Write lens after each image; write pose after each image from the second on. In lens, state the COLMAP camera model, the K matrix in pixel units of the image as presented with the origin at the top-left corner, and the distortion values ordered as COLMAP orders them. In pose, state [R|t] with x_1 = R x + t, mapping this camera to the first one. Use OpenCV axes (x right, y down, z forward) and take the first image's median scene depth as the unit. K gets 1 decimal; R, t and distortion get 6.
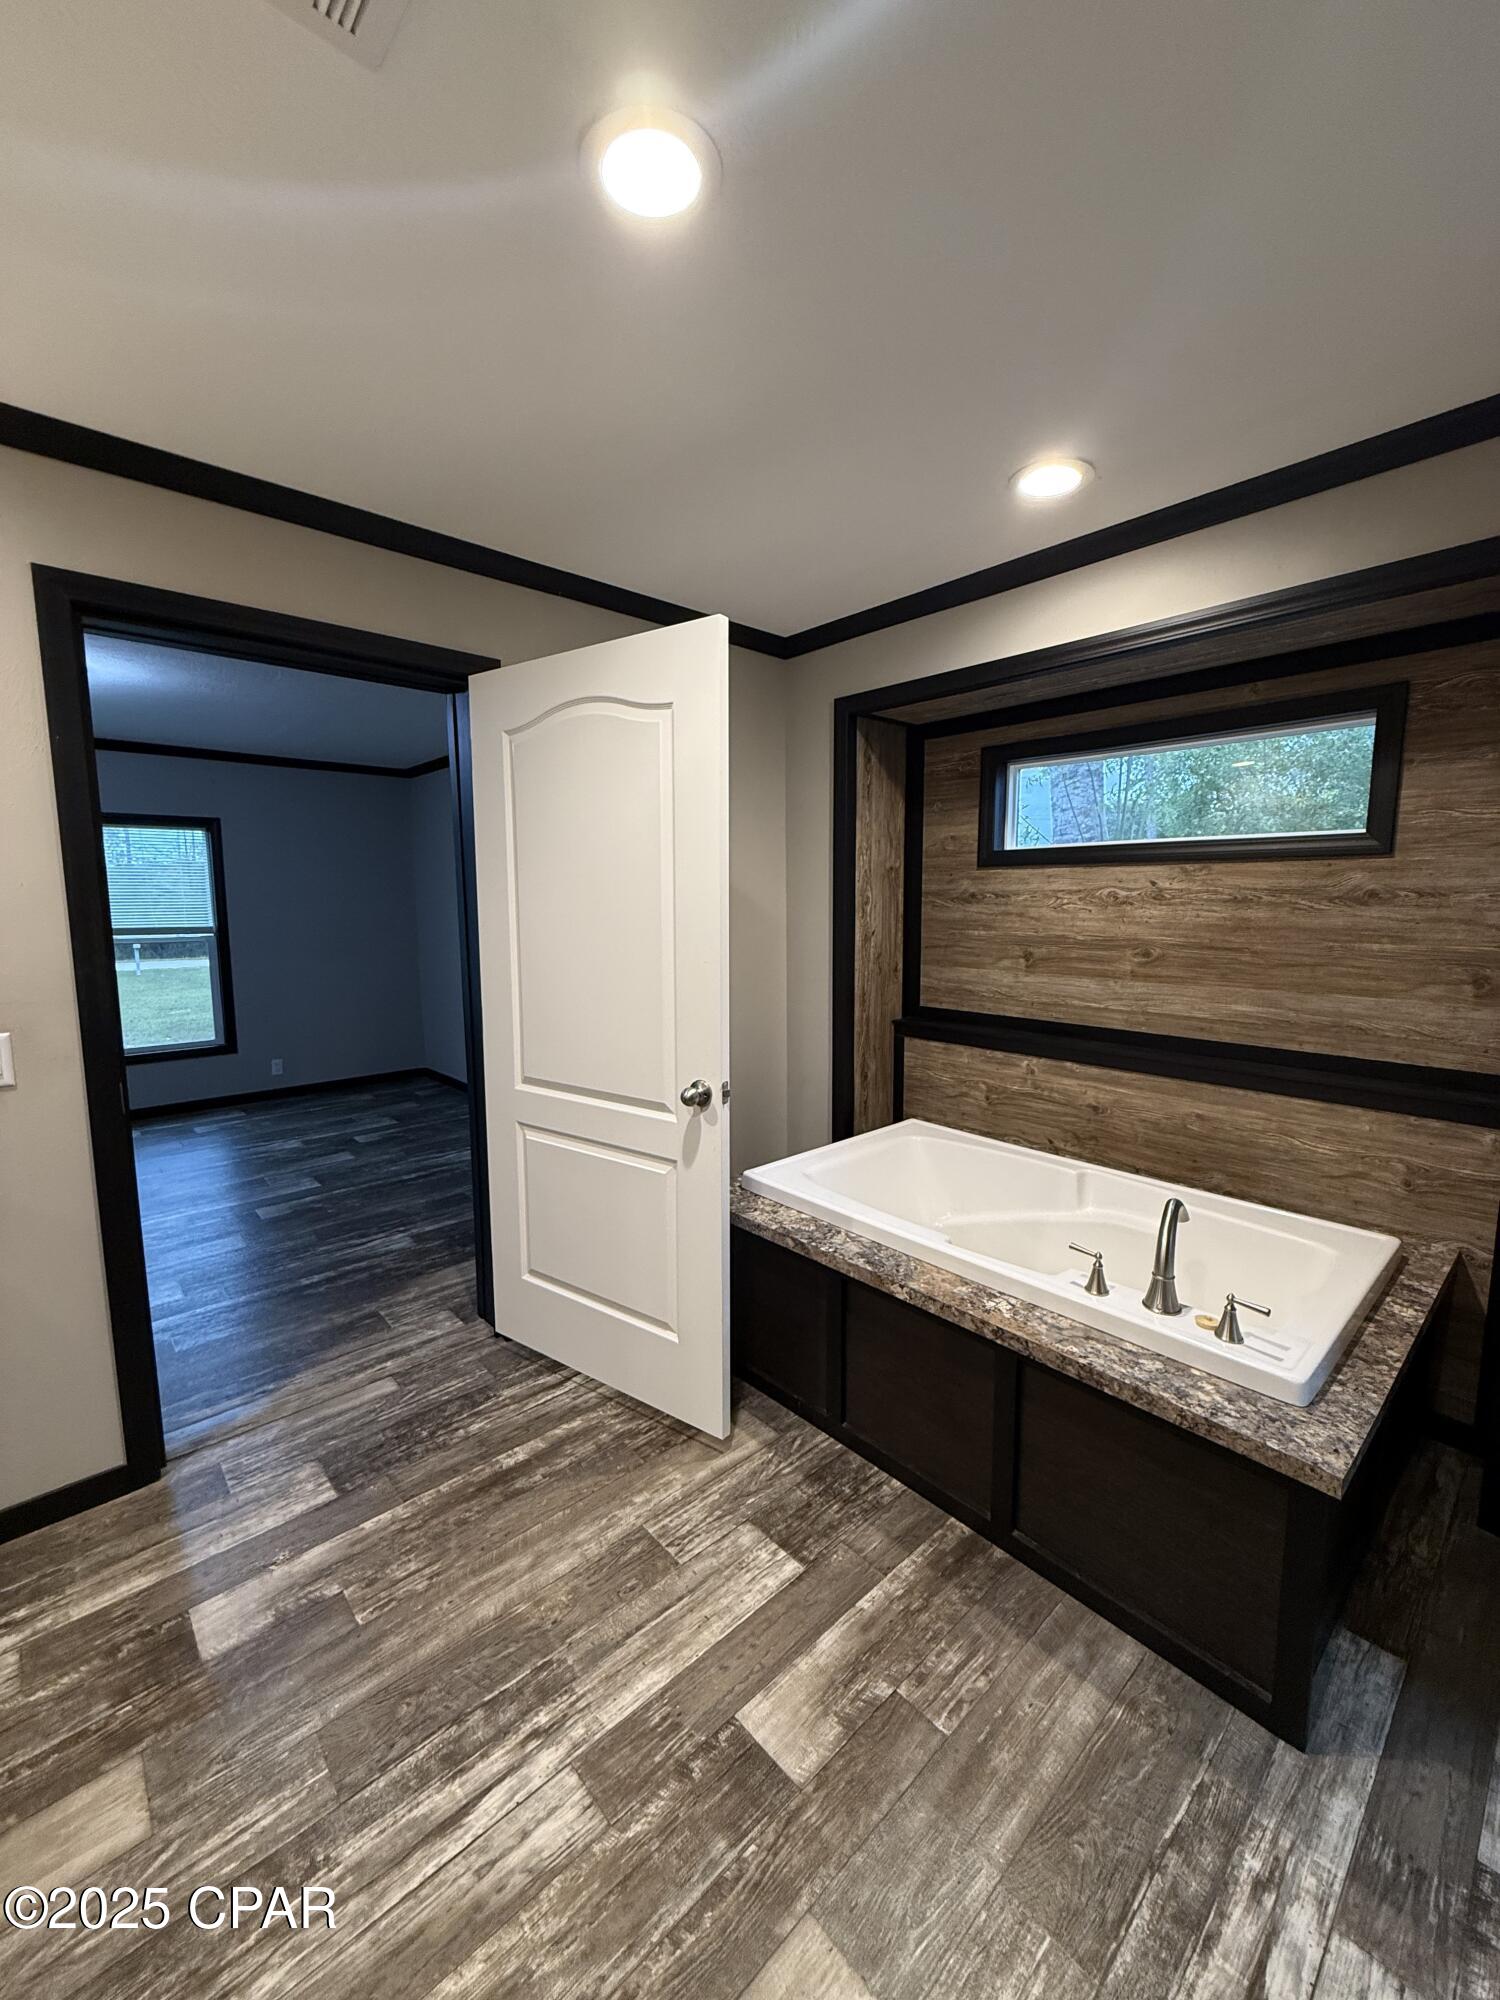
lens RADIAL K [[800.3, 0, 747.6], [0, 800.3, 985.1], [0, 0, 1]] dist [0.003142, -0.000513]
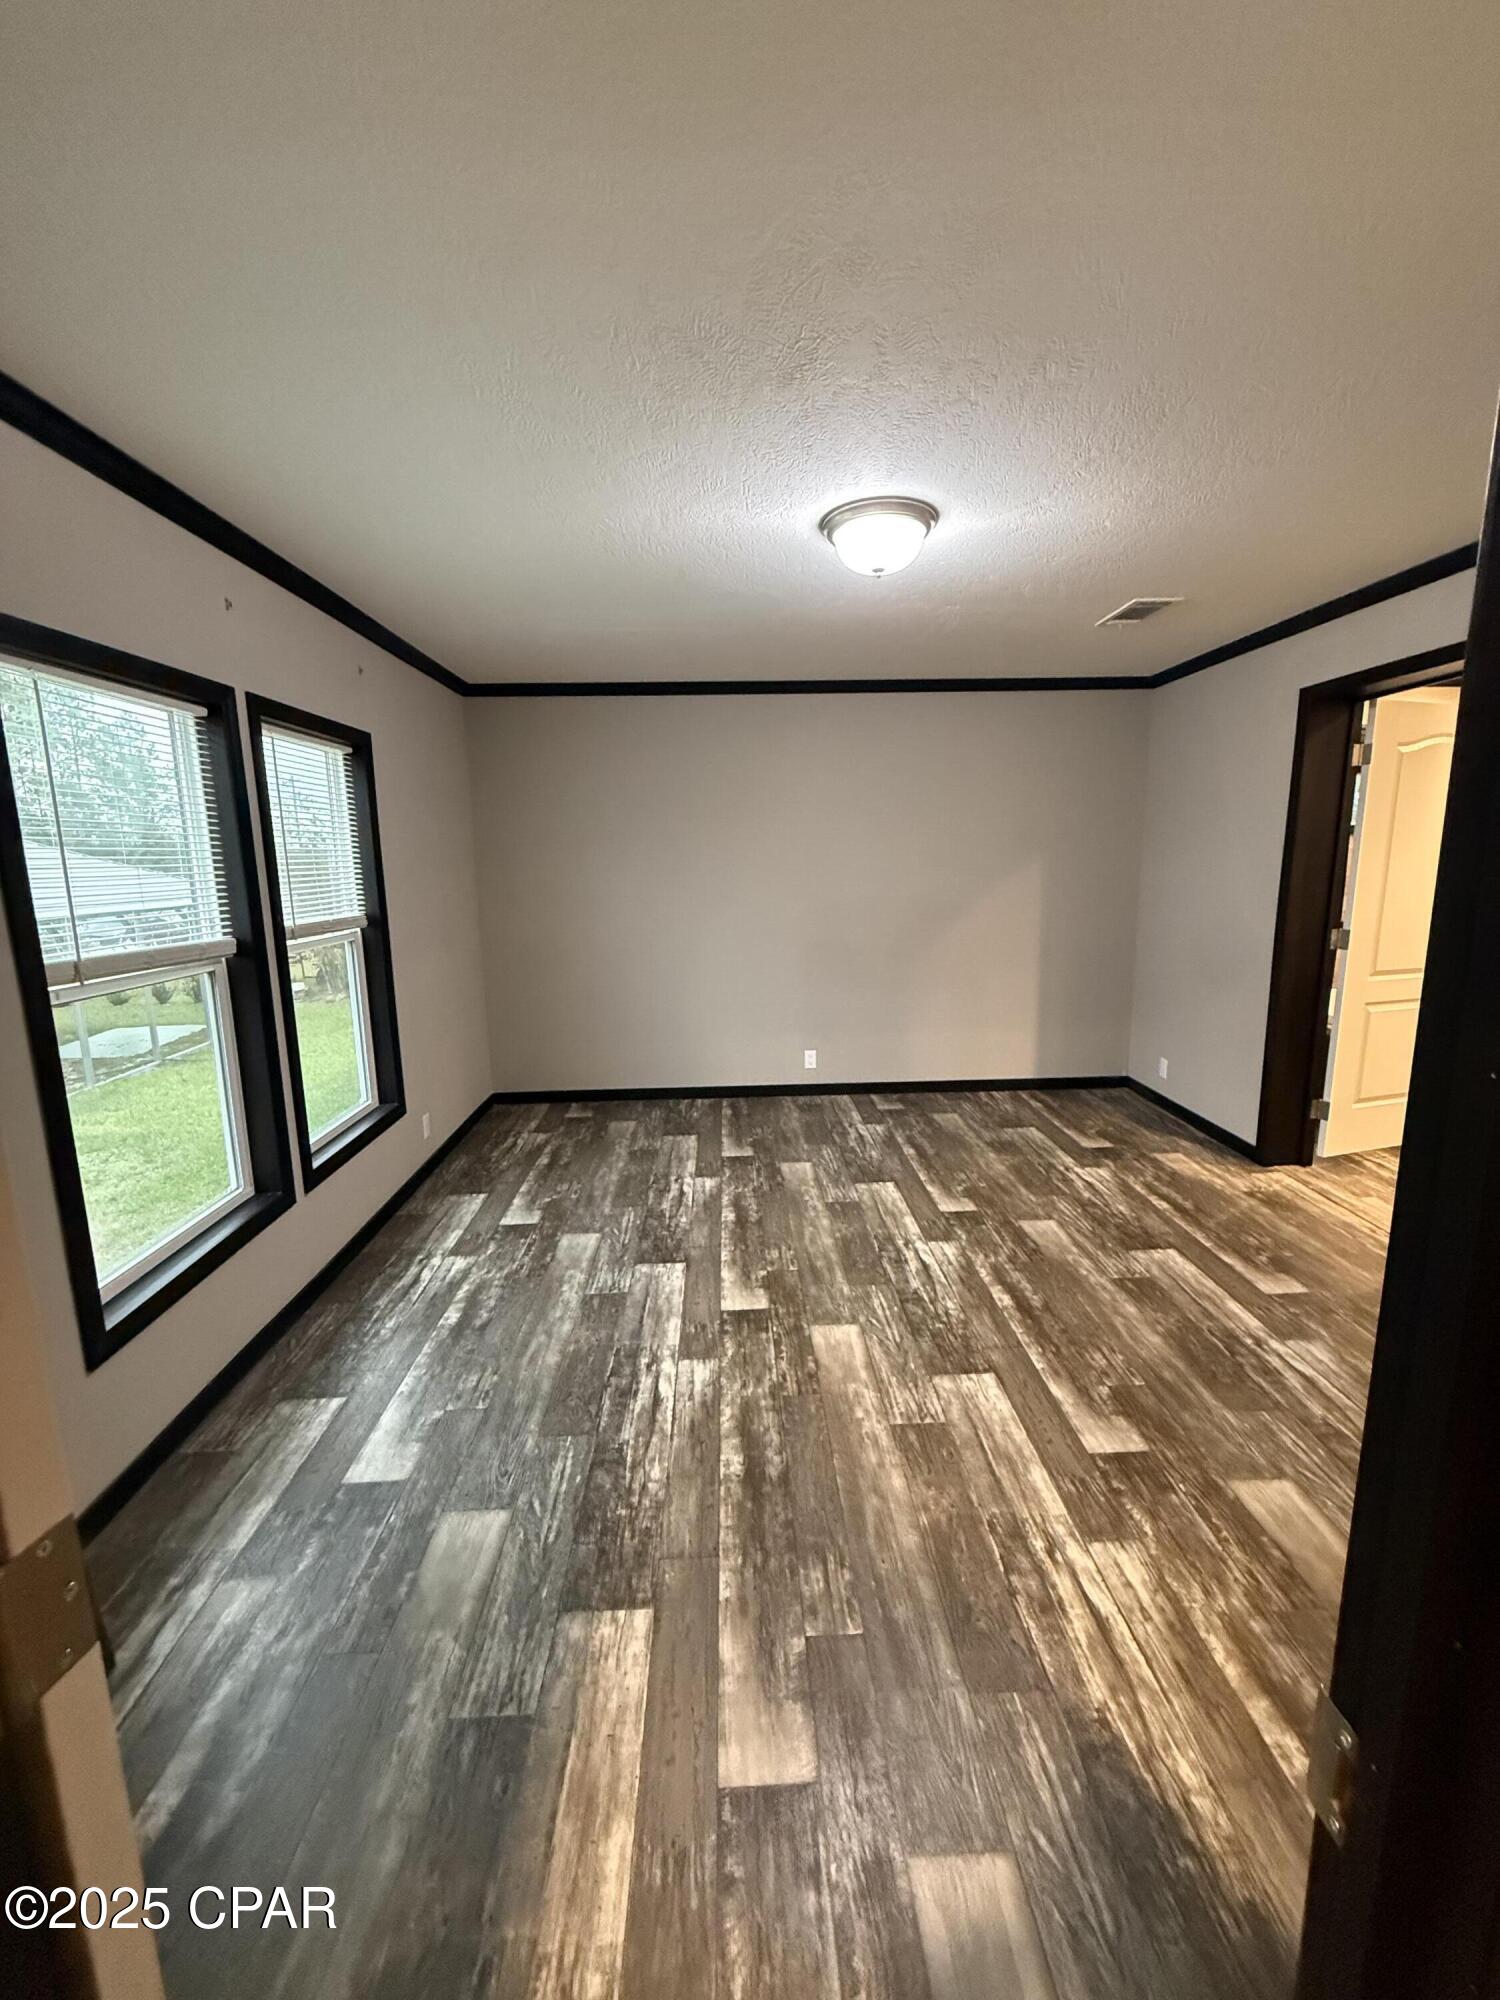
lens RADIAL K [[800.3, 0, 751.8], [0, 800.3, 1007.0], [0, 0, 1]] dist [0.003142, -0.000513]
pose [[0.641828, -0.141917, 0.753602, -1.392115], [0.089915, 0.989875, 0.109833, -0.068406], [-0.761559, -0.002734, 0.648090, 0.567141]]
